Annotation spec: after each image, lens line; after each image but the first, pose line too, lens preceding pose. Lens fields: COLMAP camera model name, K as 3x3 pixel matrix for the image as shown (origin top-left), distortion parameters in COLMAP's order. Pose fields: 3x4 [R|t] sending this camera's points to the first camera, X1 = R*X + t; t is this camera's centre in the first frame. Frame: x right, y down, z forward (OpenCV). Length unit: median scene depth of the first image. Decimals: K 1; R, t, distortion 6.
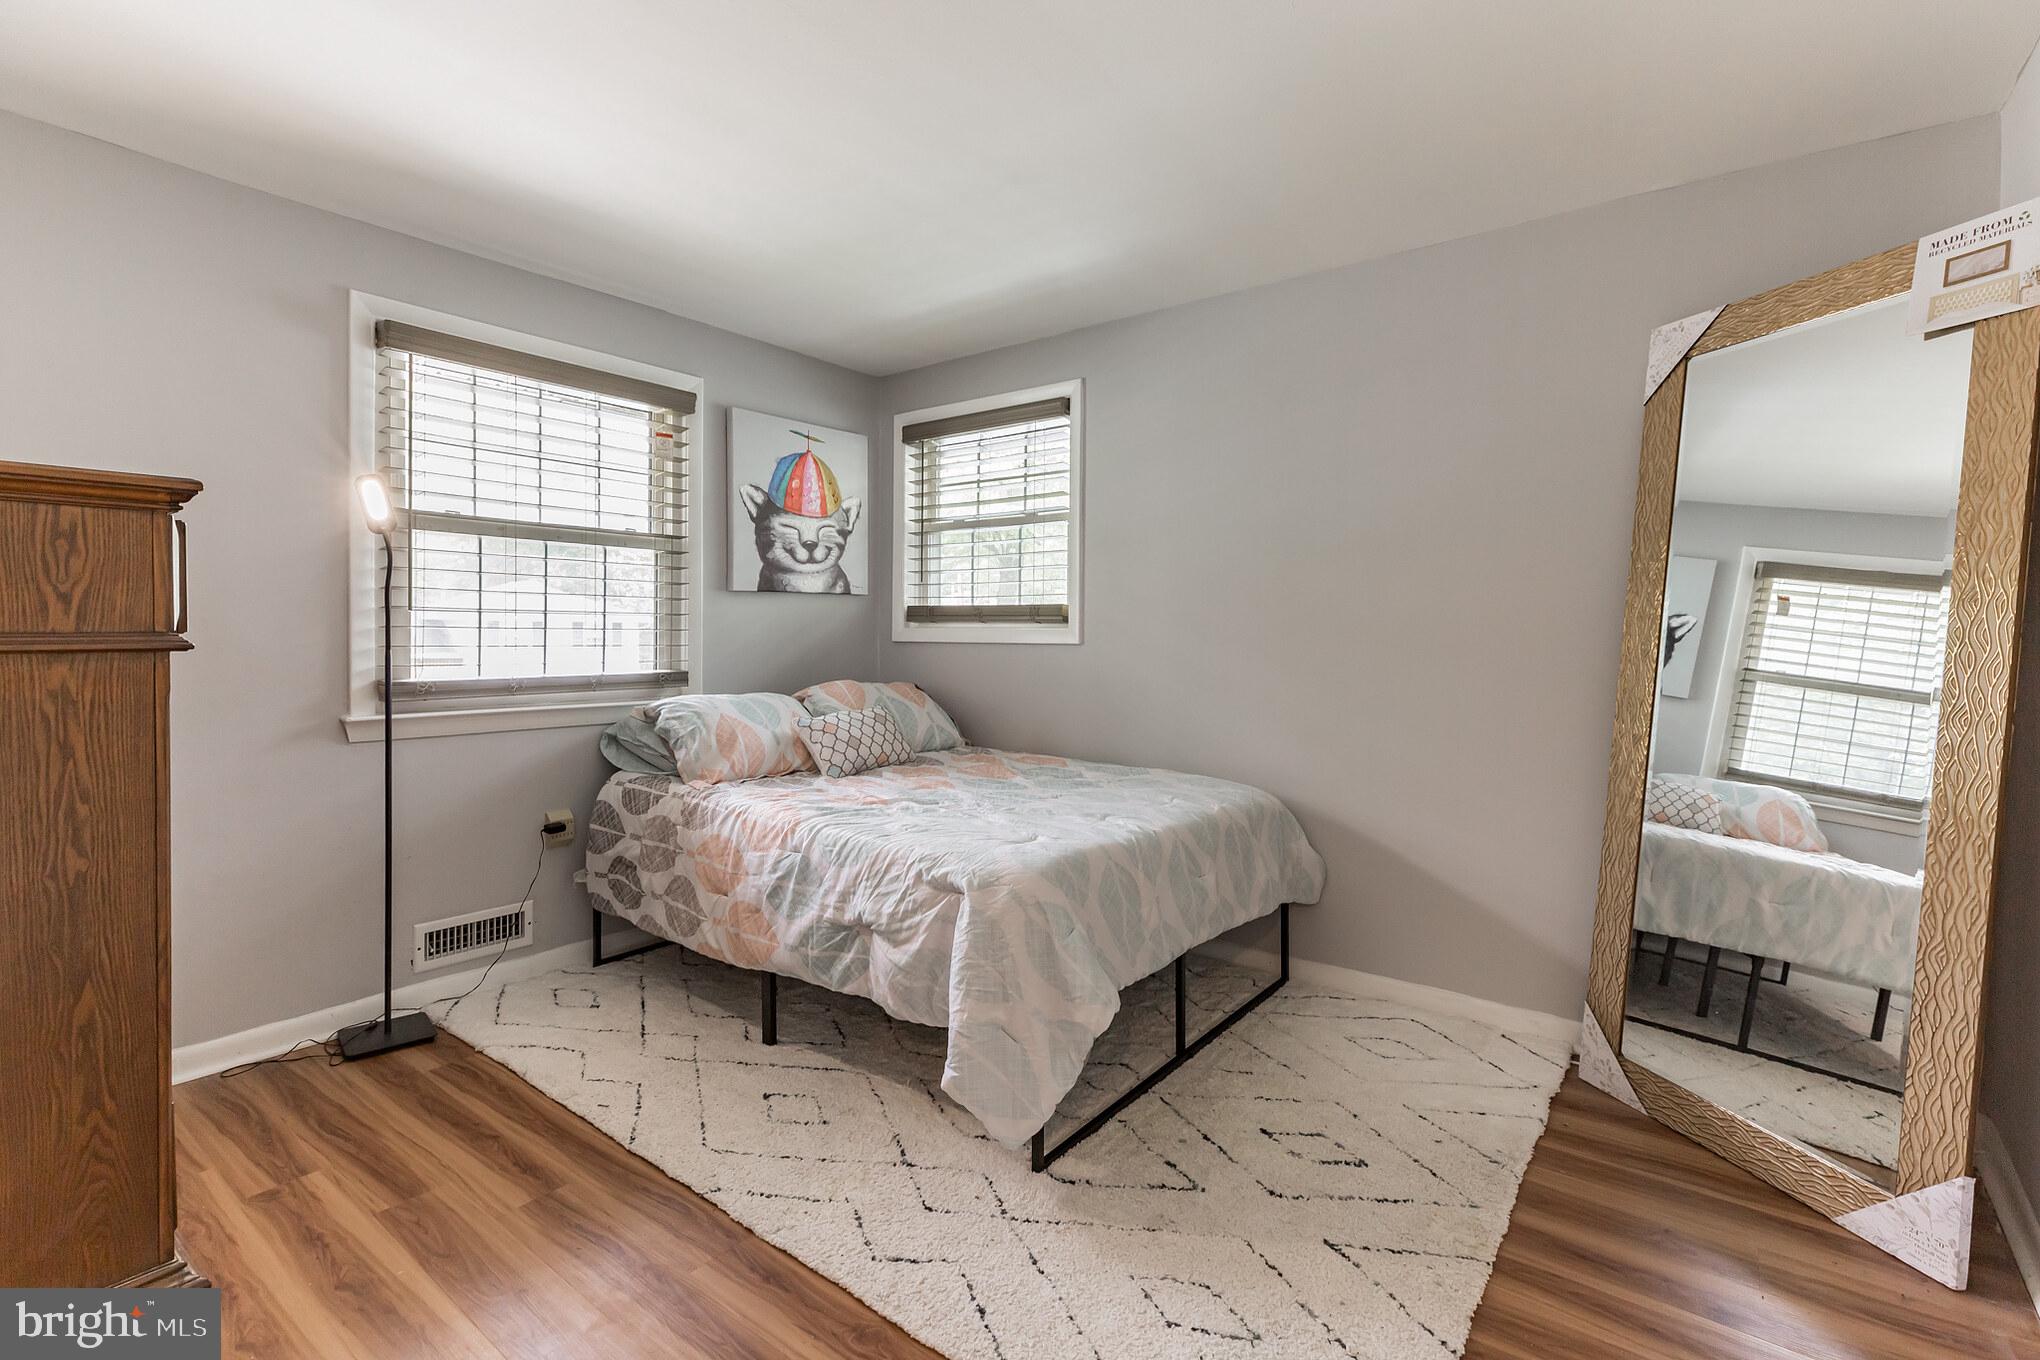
lens RADIAL K [[918.9, 0, 1028.3], [0, 918.9, 667.1], [0, 0, 1]] dist [0.002727, 0.000203]
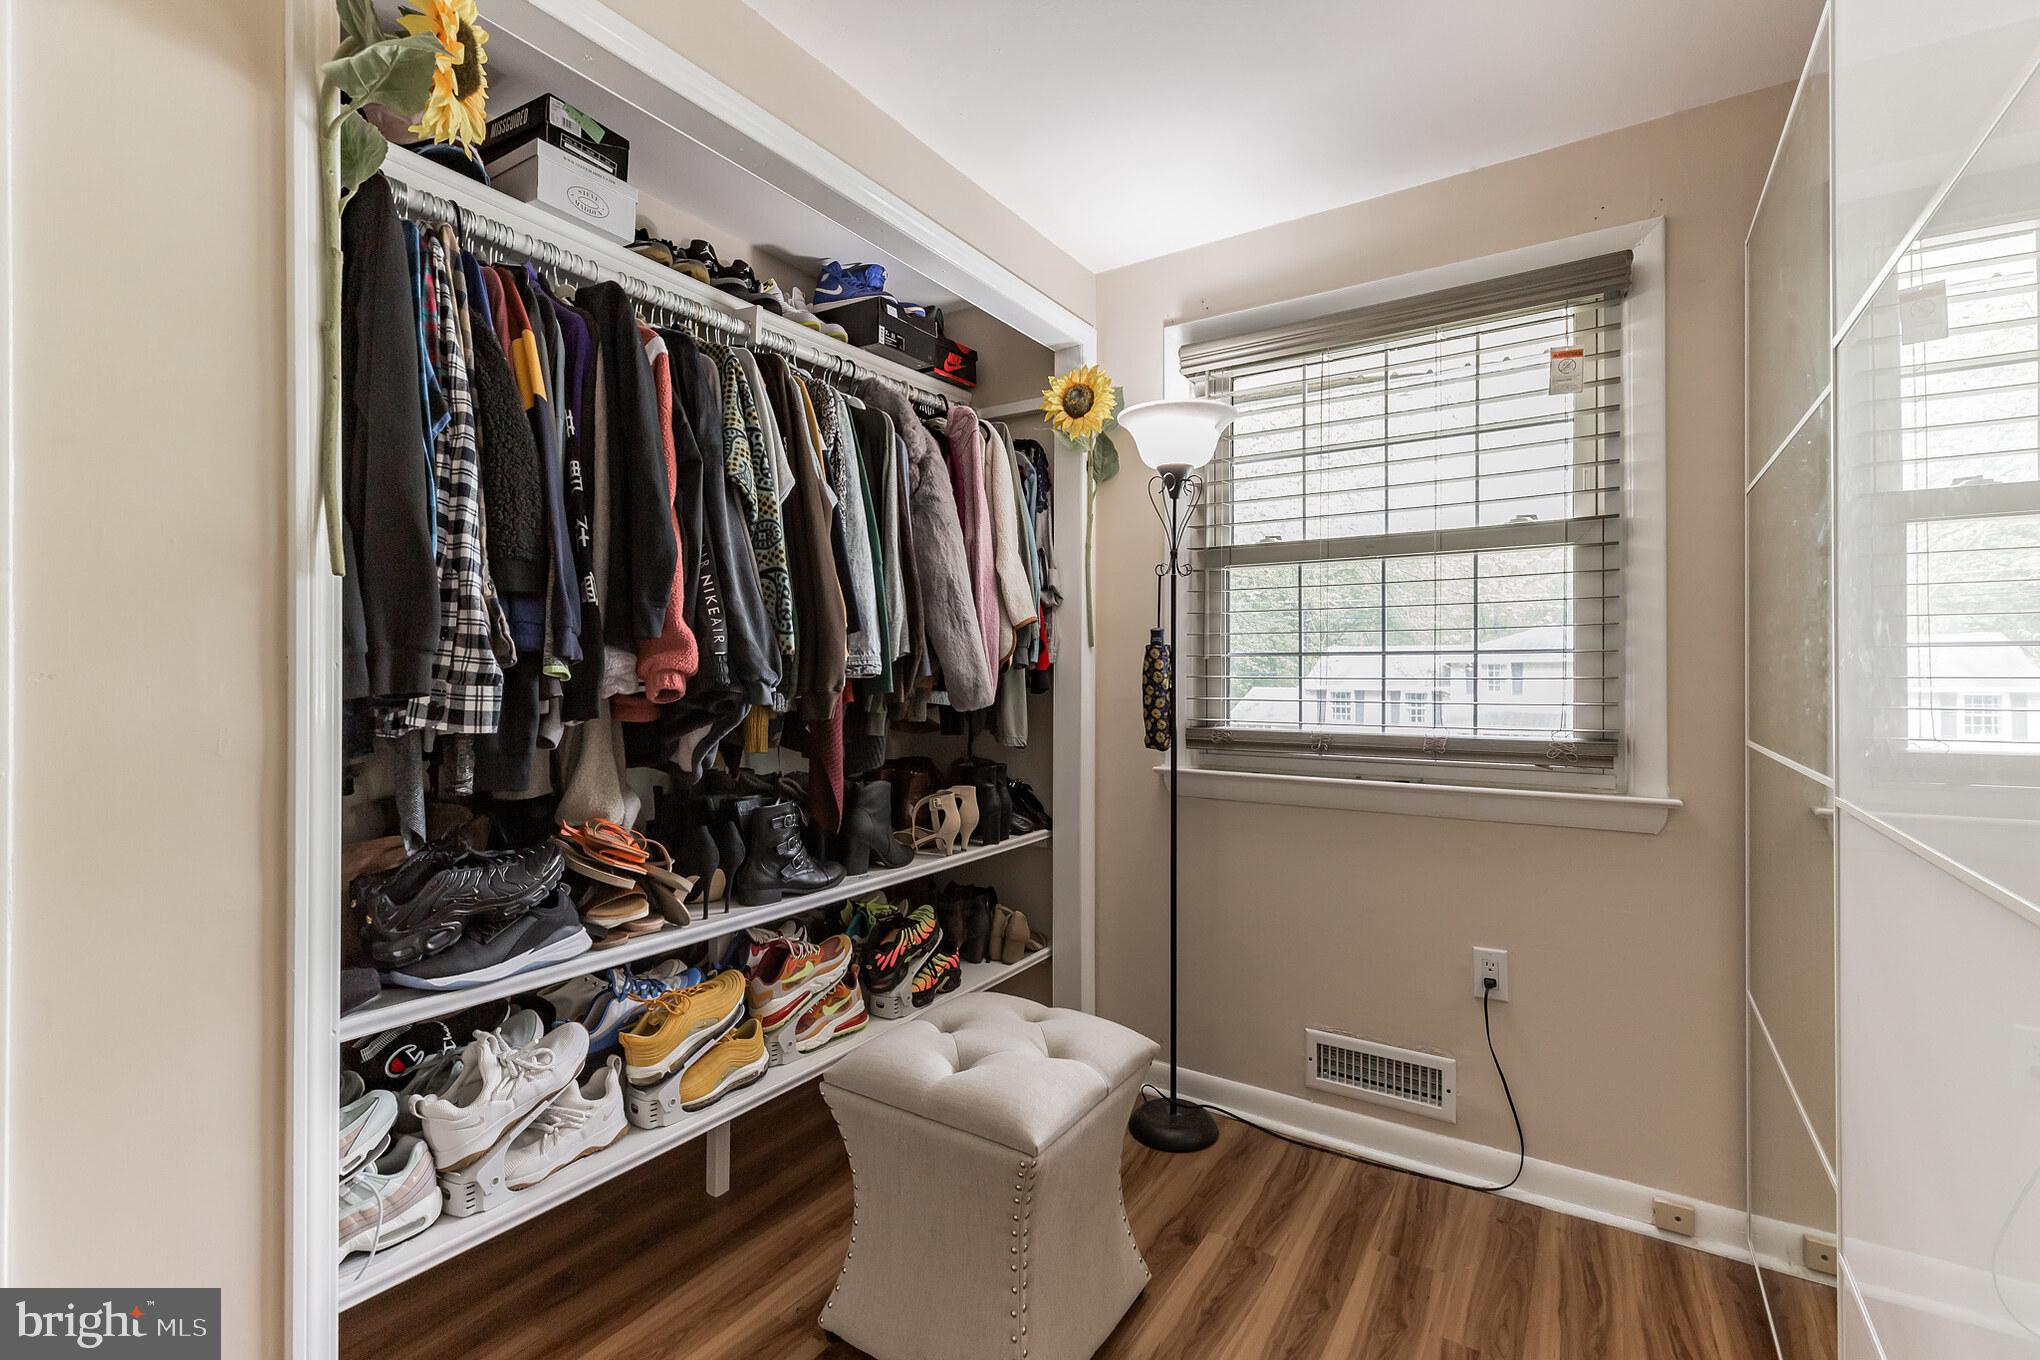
lens RADIAL K [[897.4, 0, 1029.6], [0, 897.4, 670.9], [0, 0, 1]] dist [0.004707, 0.000666]
pose [[0.071591, -0.004928, -0.997422, 0.163453], [-0.036297, 0.999313, -0.007542, -0.027014], [0.996773, 0.036743, 0.071362, 0.610355]]
